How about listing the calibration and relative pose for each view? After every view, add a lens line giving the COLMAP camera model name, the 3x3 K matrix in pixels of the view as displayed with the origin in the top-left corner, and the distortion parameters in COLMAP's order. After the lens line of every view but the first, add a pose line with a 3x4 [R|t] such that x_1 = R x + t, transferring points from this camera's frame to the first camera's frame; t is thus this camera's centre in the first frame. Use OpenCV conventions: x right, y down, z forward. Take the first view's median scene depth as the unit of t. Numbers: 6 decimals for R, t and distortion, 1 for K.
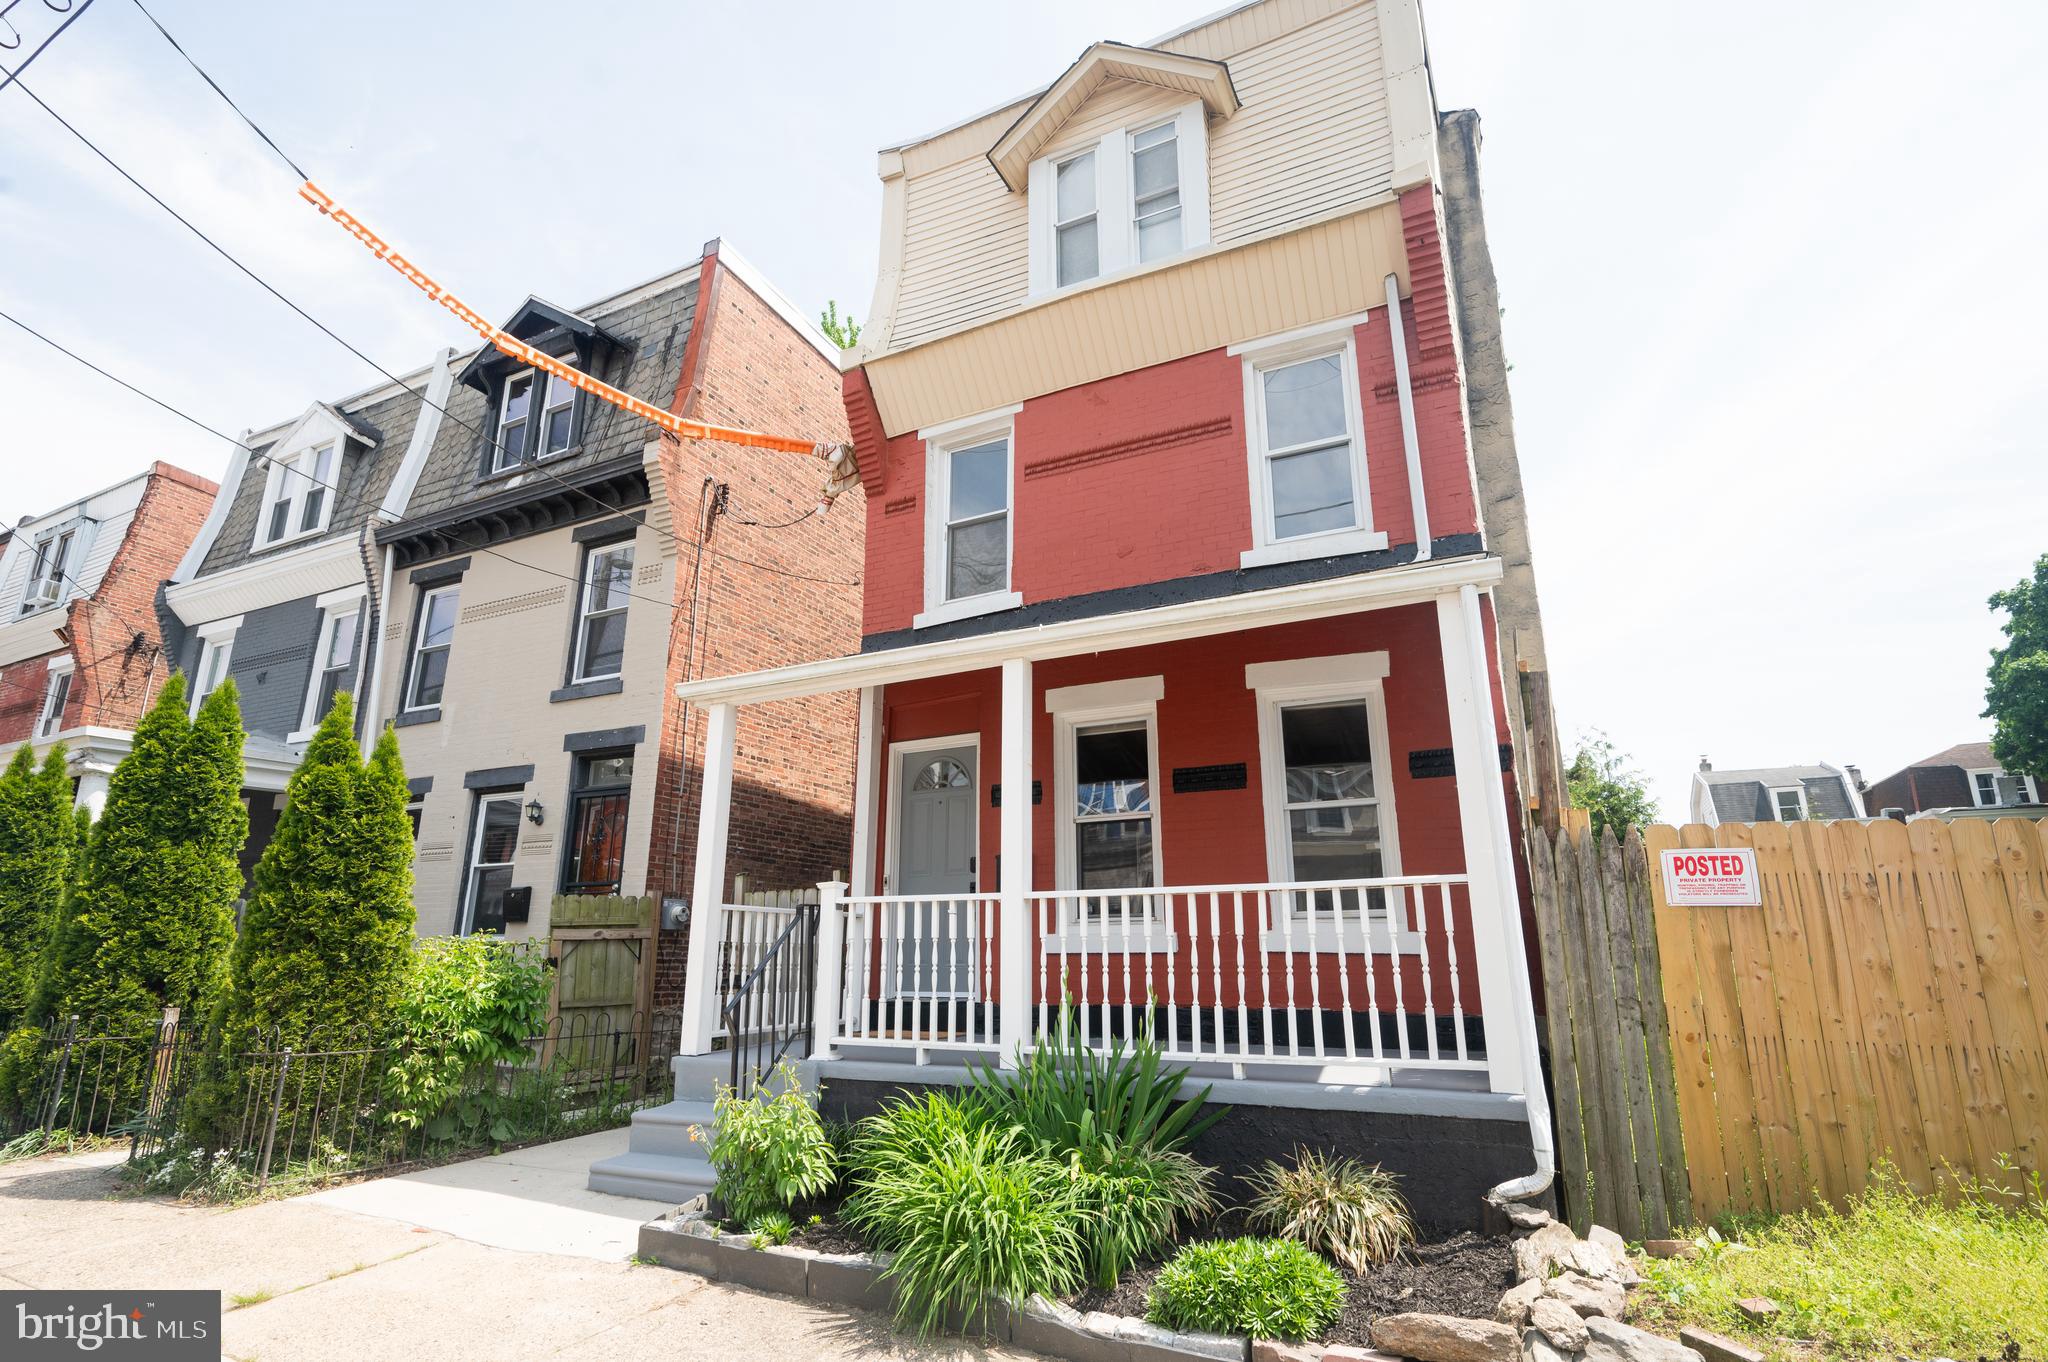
lens RADIAL K [[1020.1, 0, 1024.0], [0, 1020.1, 681.0], [0, 0, 1]] dist [0.000001, -0.000076]
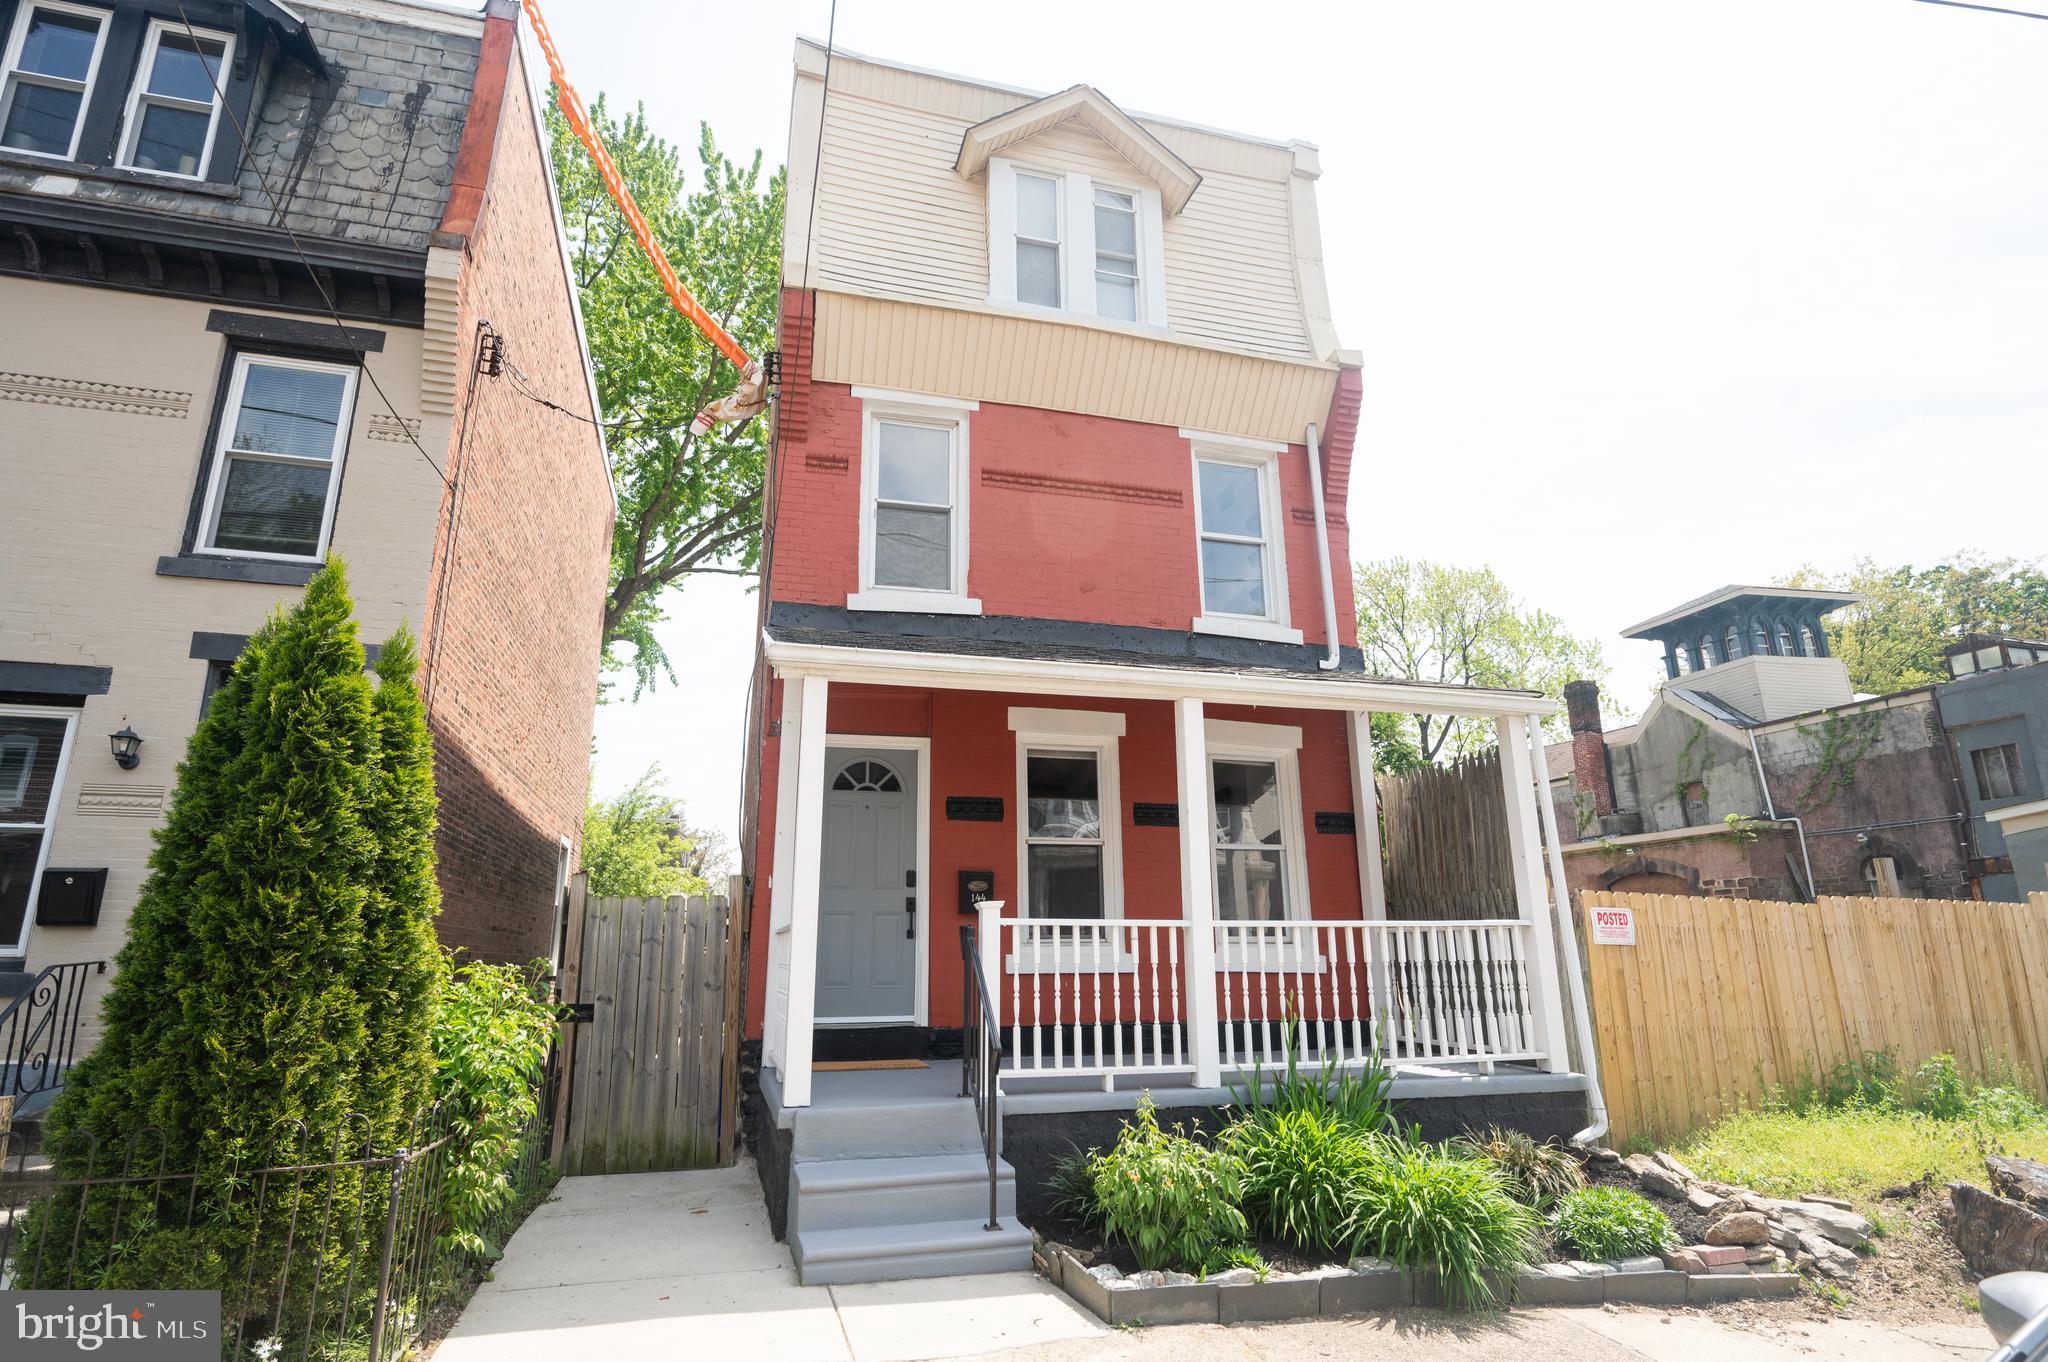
lens RADIAL K [[1064.9, 0, 1024.0], [0, 1064.9, 681.0], [0, 0, 1]] dist [-0.001089, -0.000447]
pose [[0.740995, 0.169352, 0.649805, -0.676923], [-0.172899, 0.983167, -0.059070, 0.044925], [-0.648871, -0.068580, 0.757802, 0.223492]]
